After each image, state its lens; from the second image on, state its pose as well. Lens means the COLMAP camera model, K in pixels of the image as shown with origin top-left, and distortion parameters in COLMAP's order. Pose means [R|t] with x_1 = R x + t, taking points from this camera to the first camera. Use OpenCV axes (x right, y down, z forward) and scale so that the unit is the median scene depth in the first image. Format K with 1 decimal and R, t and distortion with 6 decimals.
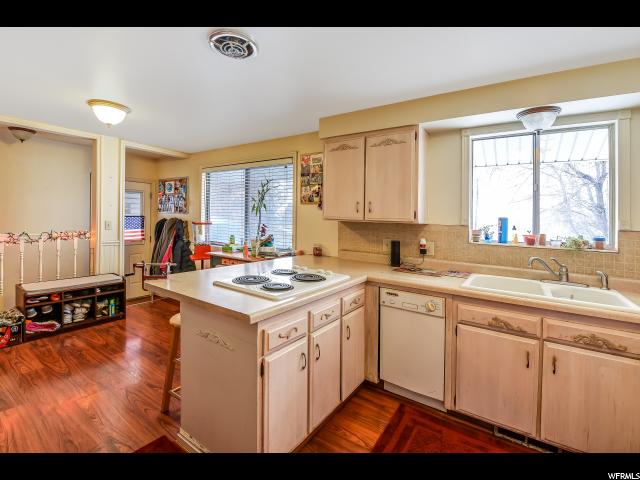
lens RADIAL K [[282.6, 0, 325.2], [0, 282.6, 236.9], [0, 0, 1]] dist [-0.018095, -0.003478]
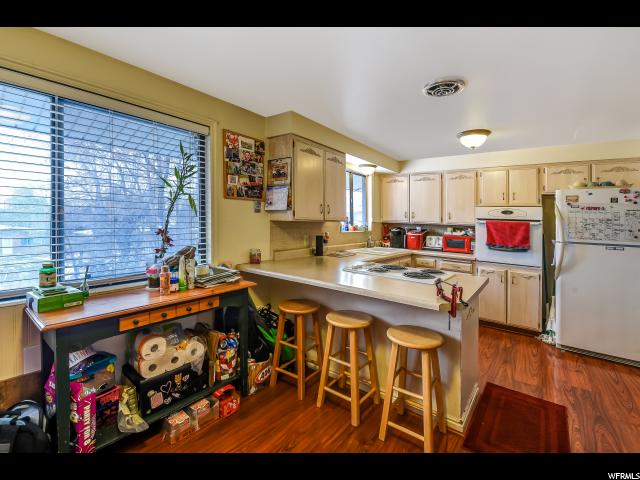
lens RADIAL K [[282.6, 0, 324.2], [0, 282.6, 225.1], [0, 0, 1]] dist [-0.018095, -0.003478]
pose [[0.066950, -0.044759, 0.996752, -0.803239], [0.042490, 0.998215, 0.041971, -0.067840], [-0.996851, 0.039542, 0.068733, 0.714190]]
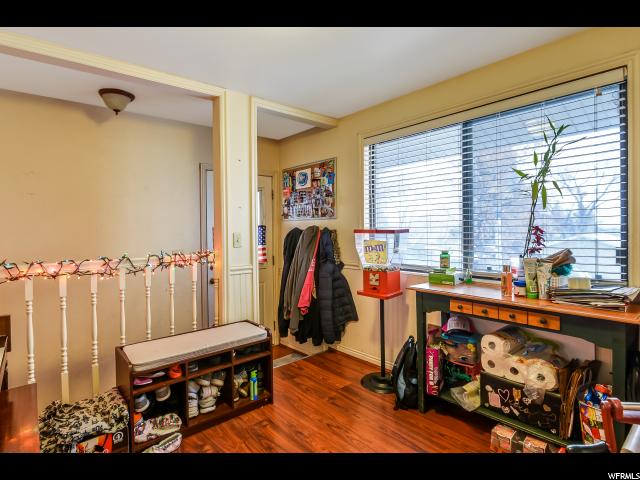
lens RADIAL K [[353.8, 0, 319.7], [0, 353.8, 250.7], [0, 0, 1]] dist [-0.014967, -0.001027]
pose [[0.954751, -0.026732, -0.296201, -0.435346], [0.026961, 0.999631, -0.003312, -0.013809], [0.296180, -0.004823, 0.955120, 0.370389]]
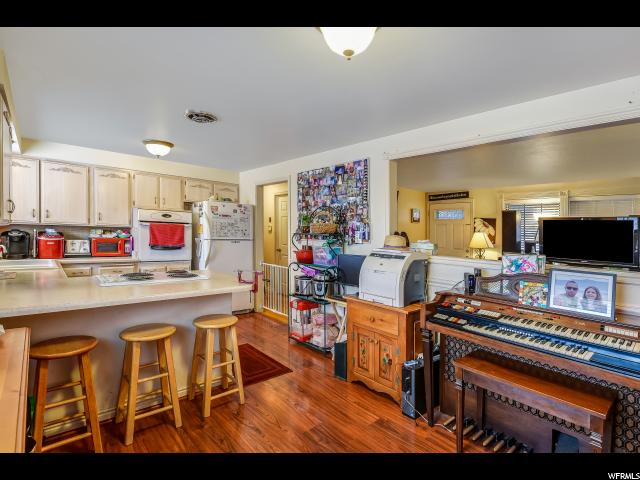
lens RADIAL K [[318.9, 0, 305.6], [0, 318.9, 231.7], [0, 0, 1]] dist [-0.012522, -0.002727]
pose [[-0.954291, -0.056956, 0.293402, -0.674980], [-0.036520, 0.996540, 0.074667, -0.097184], [-0.296639, 0.060539, -0.953069, 1.221255]]
